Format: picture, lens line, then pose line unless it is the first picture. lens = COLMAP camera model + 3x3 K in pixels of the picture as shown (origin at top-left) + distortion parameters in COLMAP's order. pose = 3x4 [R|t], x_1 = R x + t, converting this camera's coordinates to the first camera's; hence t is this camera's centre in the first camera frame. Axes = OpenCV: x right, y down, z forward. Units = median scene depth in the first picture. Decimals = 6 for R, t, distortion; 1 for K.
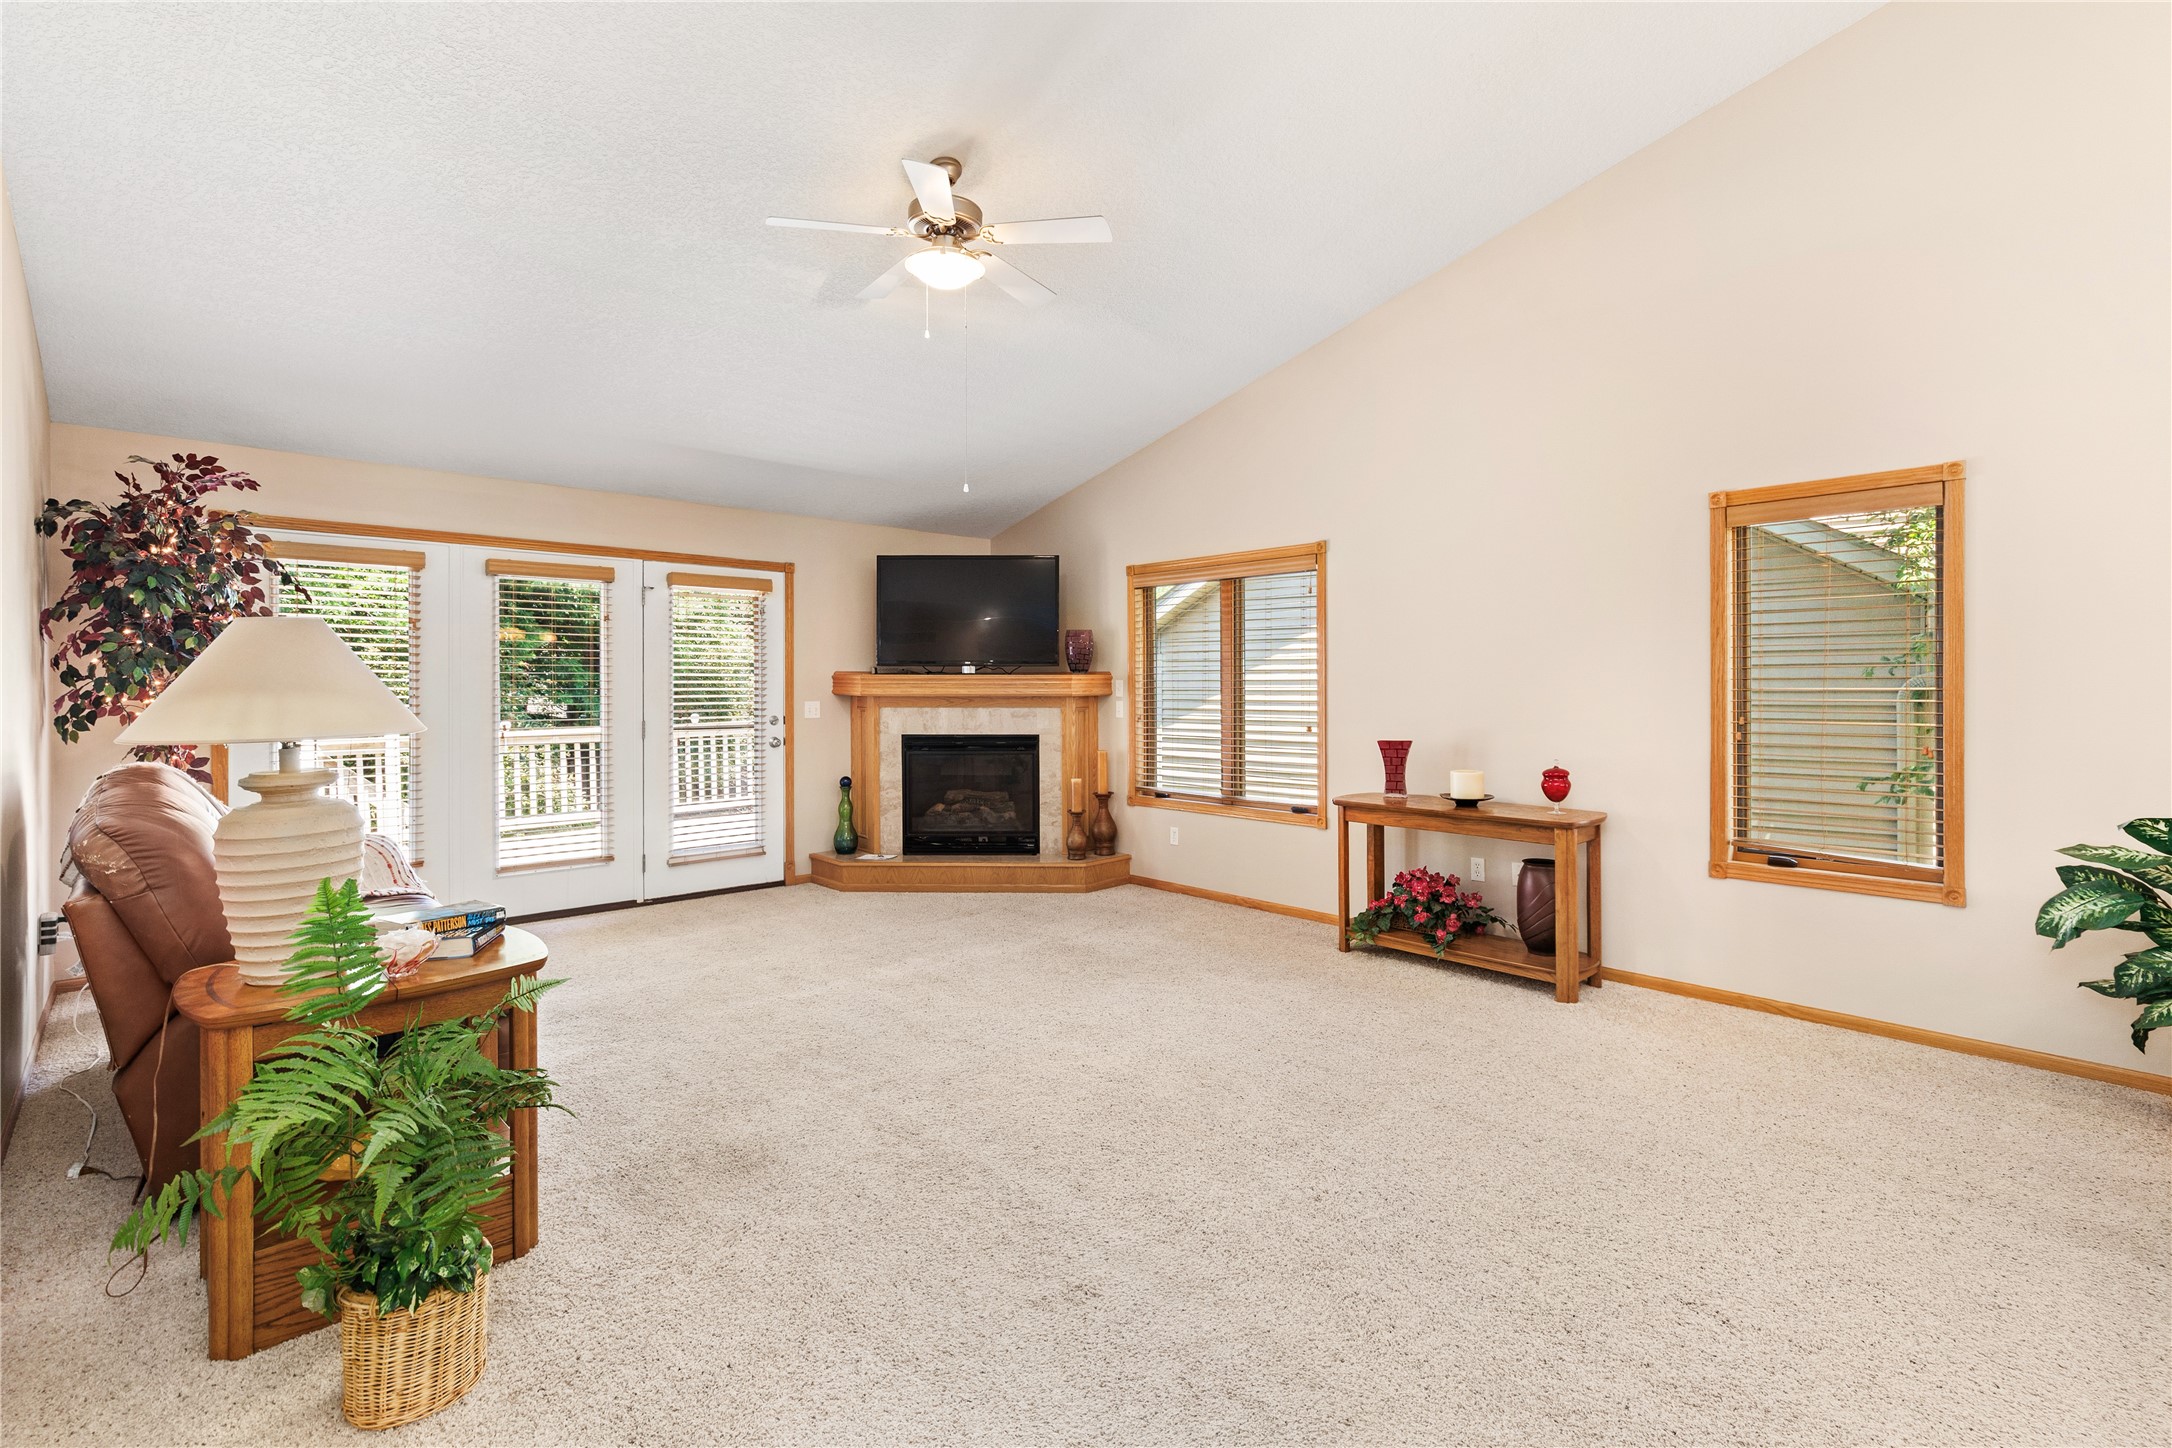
lens RADIAL K [[983.0, 0, 1092.6], [0, 983.0, 690.3], [0, 0, 1]] dist [0.008512, -0.000302]
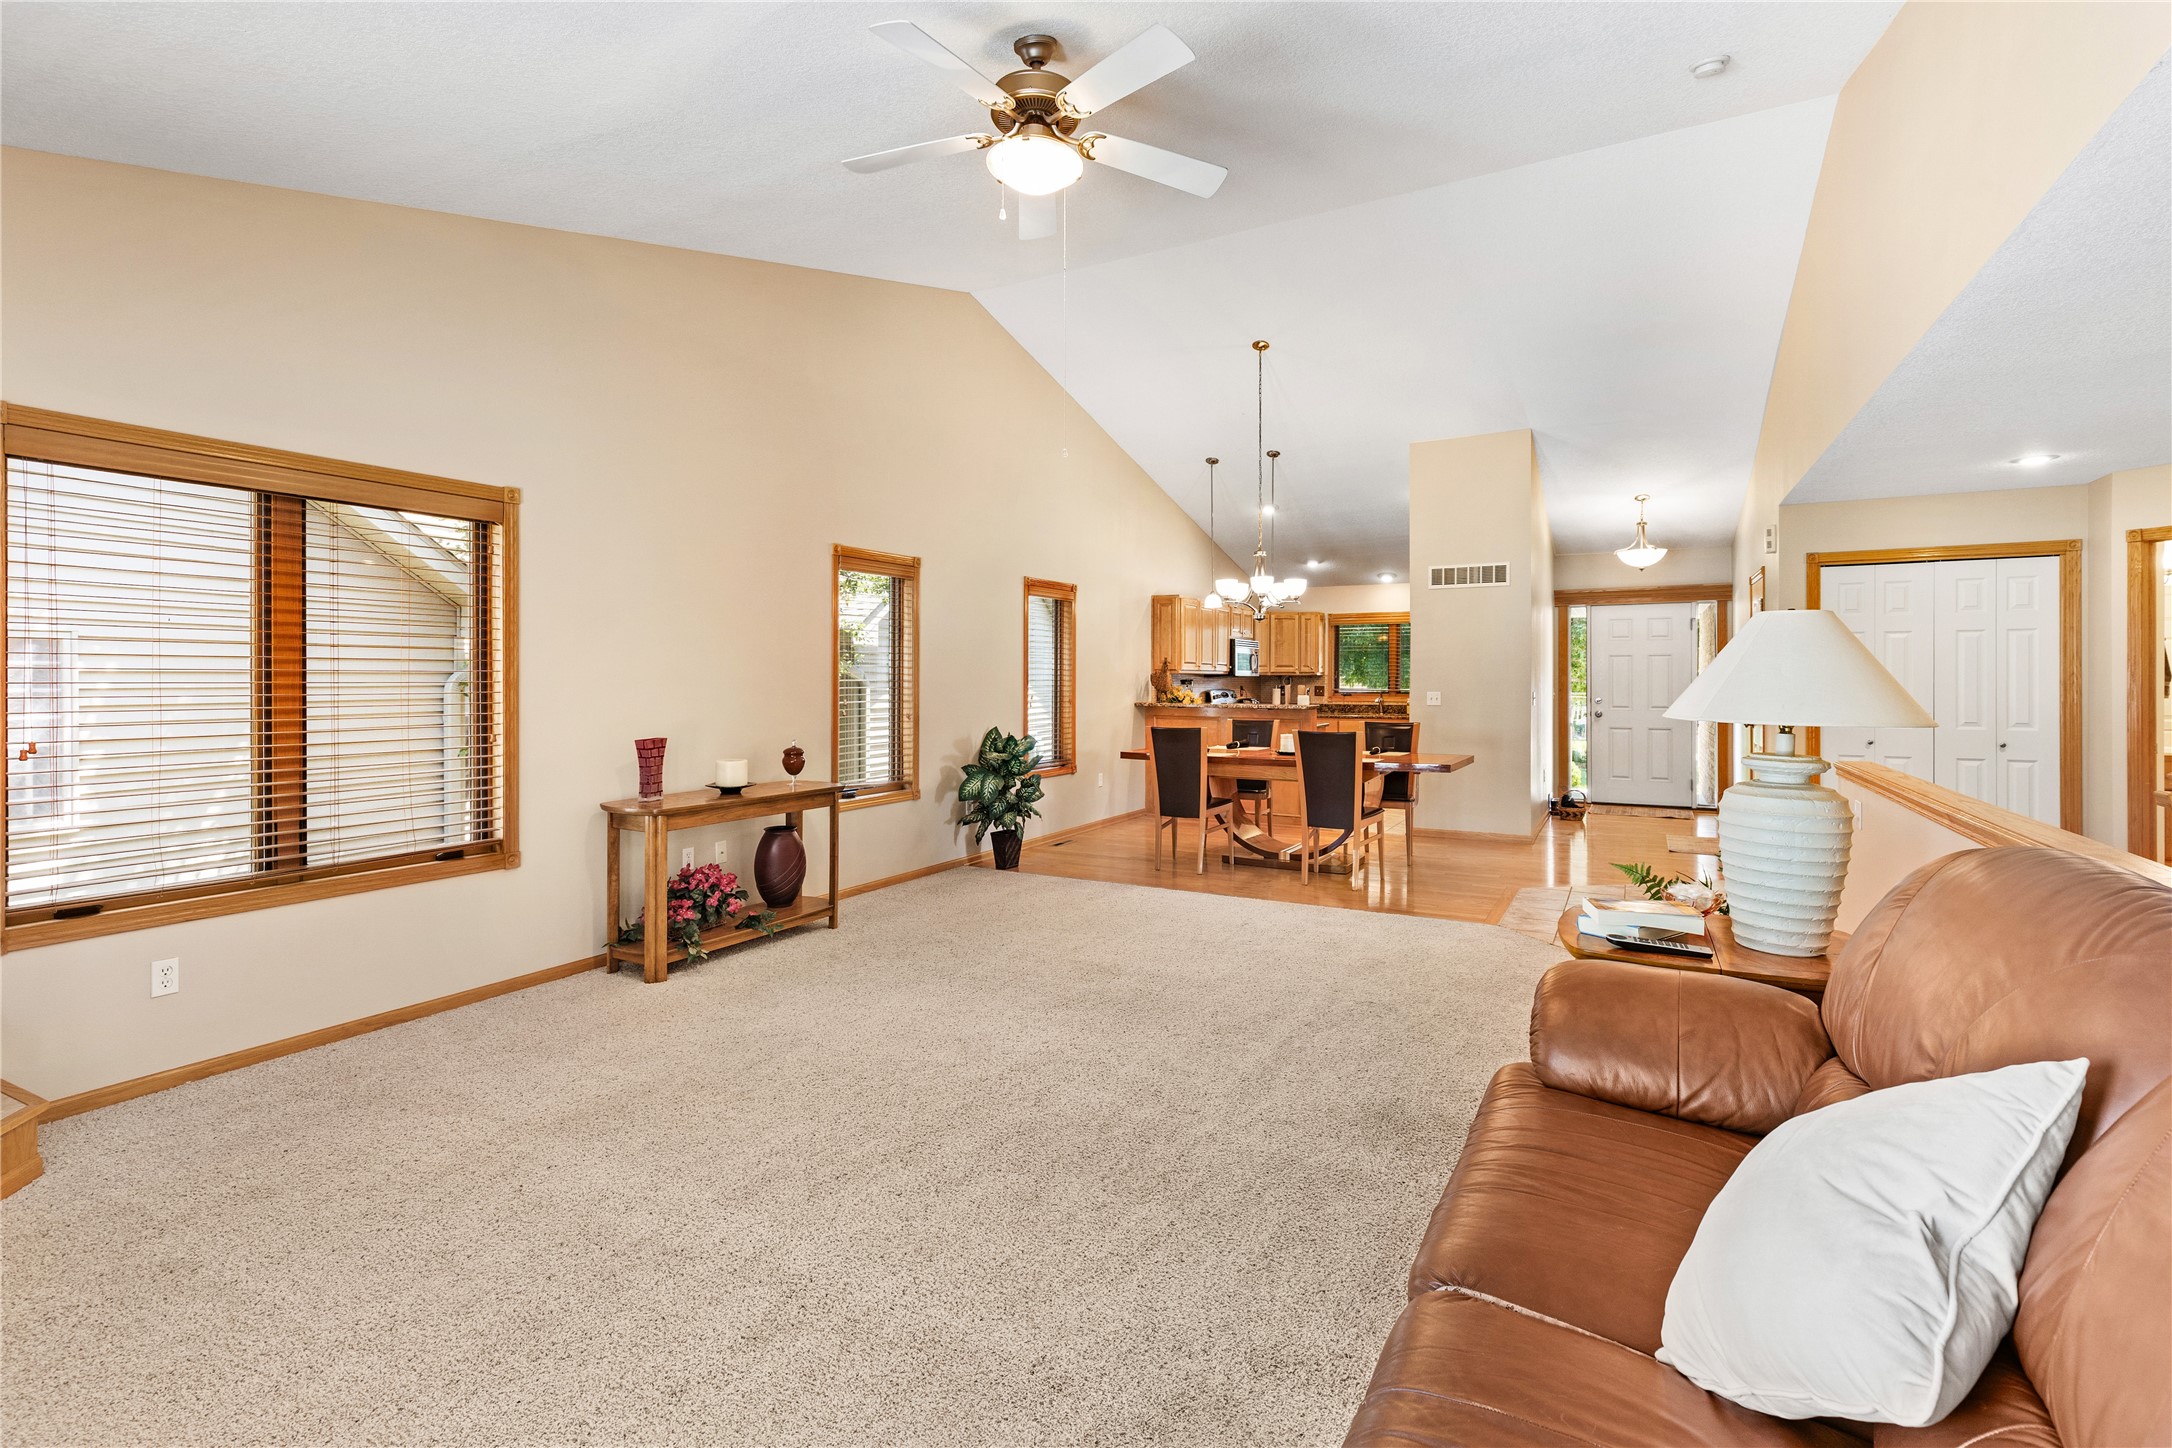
lens RADIAL K [[972.4, 0, 1087.6], [0, 972.4, 676.0], [0, 0, 1]] dist [-0.001431, -0.000158]
pose [[-0.295303, 0.000984, 0.955403, -0.969446], [0.002674, 0.999996, -0.000204, -0.007956], [-0.955400, 0.002494, -0.295304, 1.264592]]
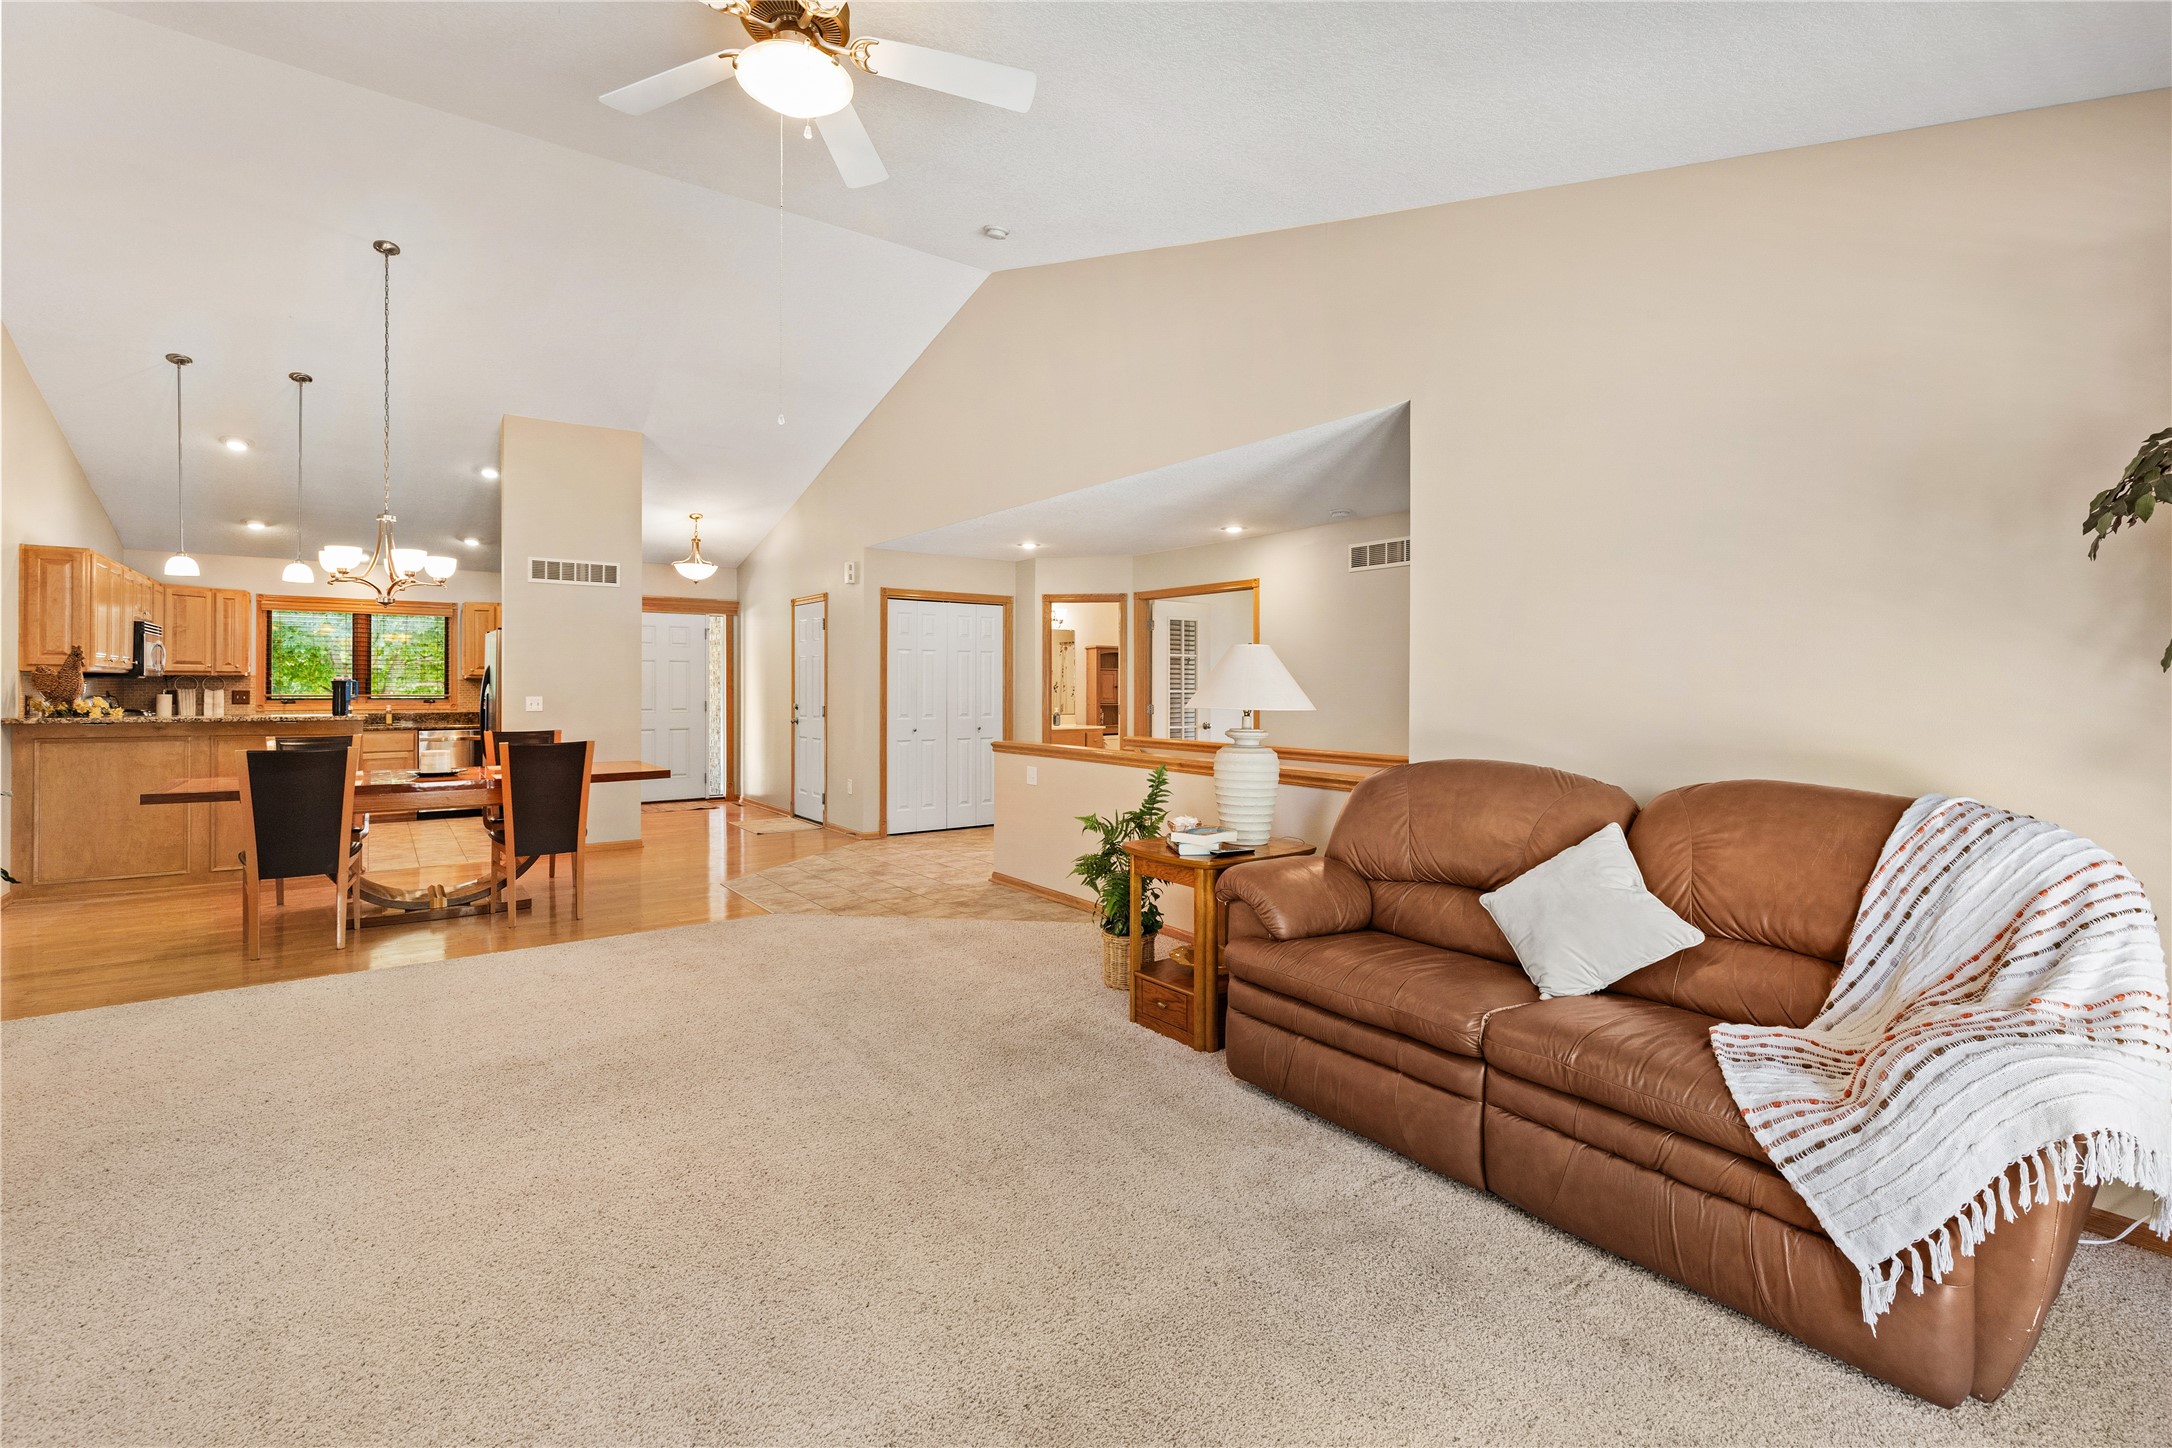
lens RADIAL K [[983.0, 0, 1092.6], [0, 983.0, 690.3], [0, 0, 1]] dist [0.008512, -0.000302]
pose [[-0.990934, -0.007095, 0.134165, -0.475559], [-0.005928, 0.999941, 0.009096, -0.007690], [-0.134221, 0.008219, -0.990917, 1.741657]]
